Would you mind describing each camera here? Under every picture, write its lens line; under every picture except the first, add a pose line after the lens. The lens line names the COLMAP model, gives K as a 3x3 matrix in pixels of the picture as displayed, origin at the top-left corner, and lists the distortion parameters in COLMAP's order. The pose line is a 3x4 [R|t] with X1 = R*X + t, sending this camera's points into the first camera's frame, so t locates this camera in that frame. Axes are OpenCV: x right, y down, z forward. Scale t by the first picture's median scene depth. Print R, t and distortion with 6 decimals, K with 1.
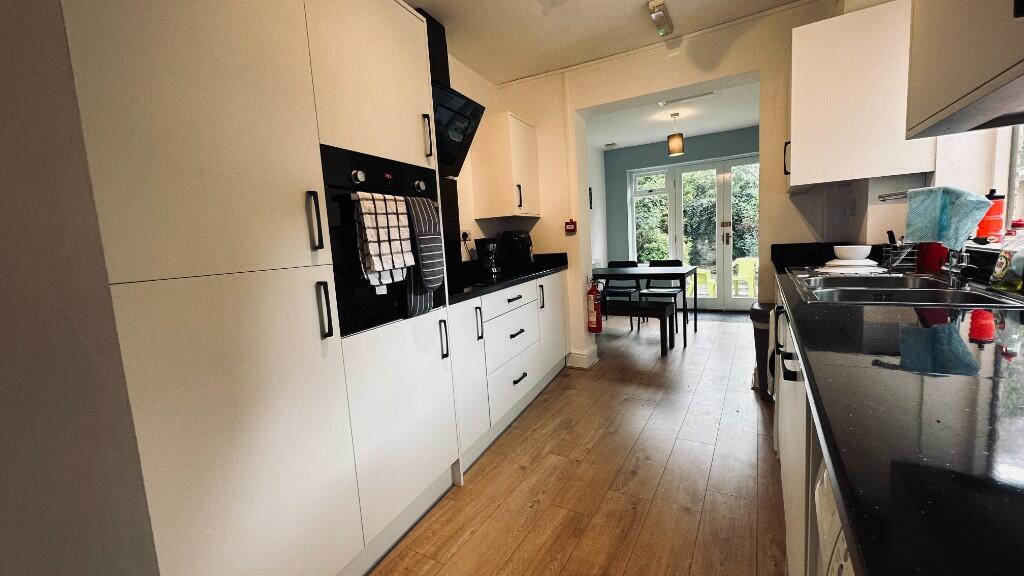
lens RADIAL K [[407.6, 0, 515.0], [0, 407.6, 288.8], [0, 0, 1]] dist [-0.003822, 0.000730]
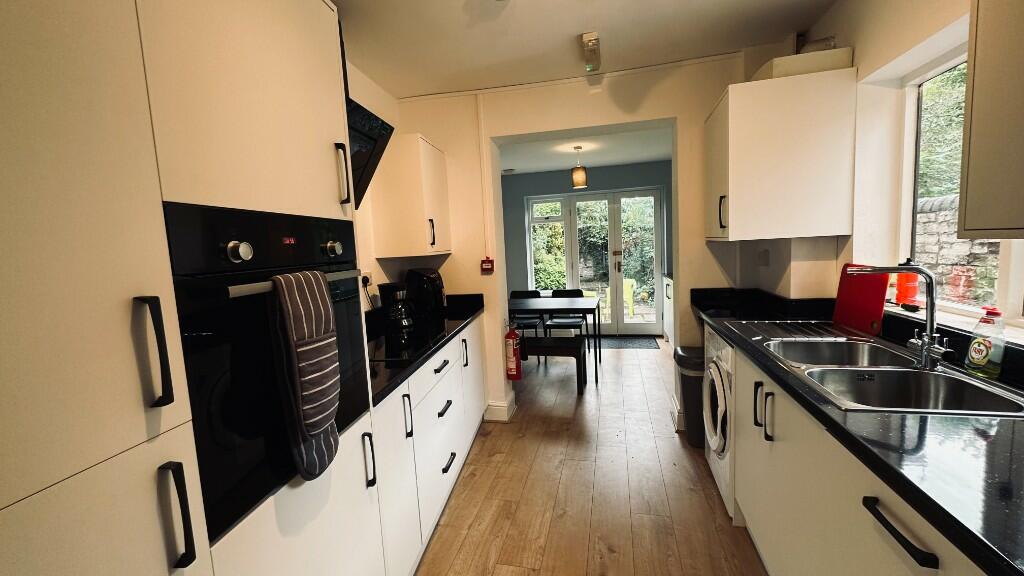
lens RADIAL K [[407.6, 0, 514.9], [0, 407.6, 288.3], [0, 0, 1]] dist [-0.003822, 0.000730]
pose [[0.954864, -0.019285, 0.296417, -0.078966], [0.028026, 0.999288, -0.025268, -0.085608], [-0.295718, 0.032435, 0.954724, 0.142320]]
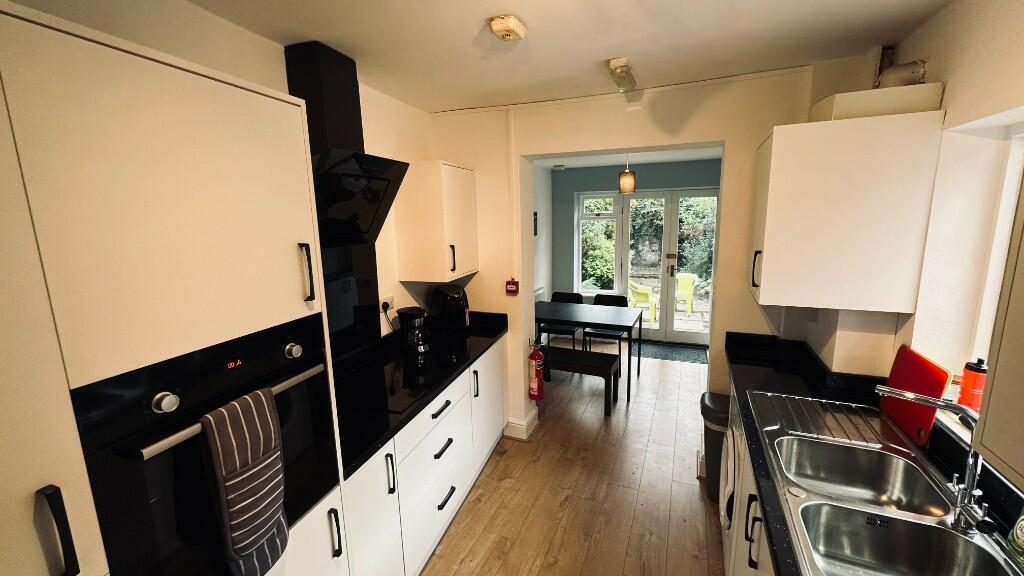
lens RADIAL K [[407.6, 0, 515.7], [0, 407.6, 288.6], [0, 0, 1]] dist [-0.003822, 0.000730]
pose [[0.990189, 0.017715, 0.138608, 0.024575], [-0.025366, 0.998239, 0.053624, -0.216073], [-0.137414, -0.056614, 0.988894, 0.140240]]
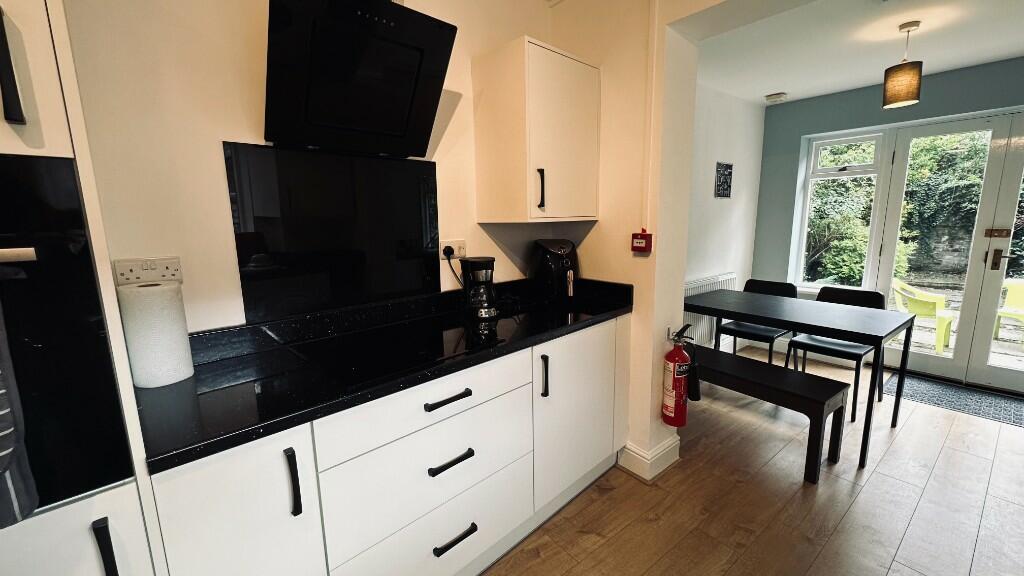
lens RADIAL K [[407.6, 0, 514.9], [0, 407.6, 288.9], [0, 0, 1]] dist [-0.003822, 0.000730]
pose [[0.930892, 0.107277, -0.349187, 0.196205], [-0.082225, 0.992910, 0.085839, -0.134423], [0.355920, -0.051194, 0.933113, 0.444773]]
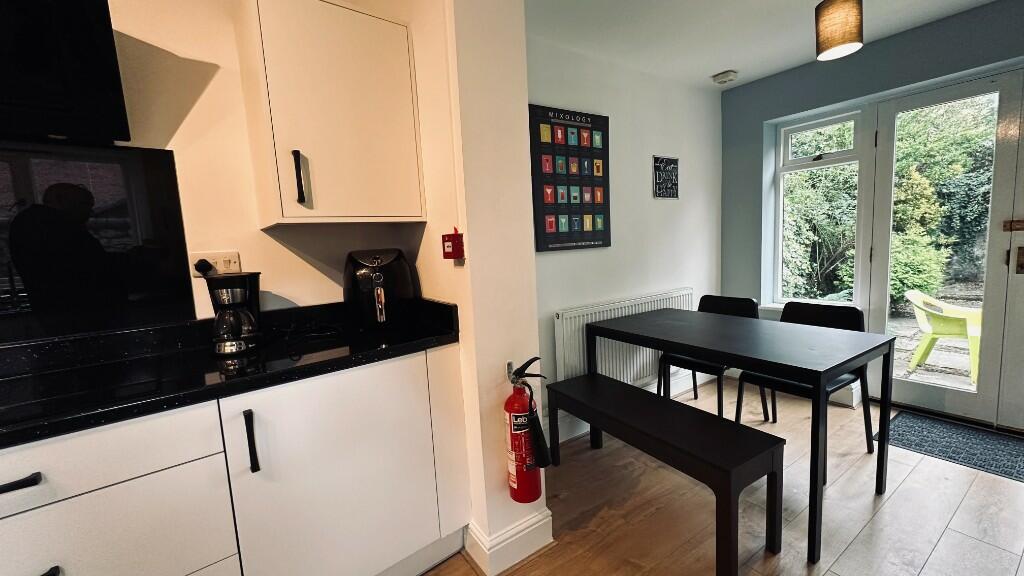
lens RADIAL K [[407.6, 0, 515.6], [0, 407.6, 289.5], [0, 0, 1]] dist [-0.003822, 0.000730]
pose [[0.903393, 0.063880, -0.424029, 0.410877], [-0.054595, 0.997929, 0.034023, -0.138850], [0.425325, -0.007586, 0.905009, 0.717264]]
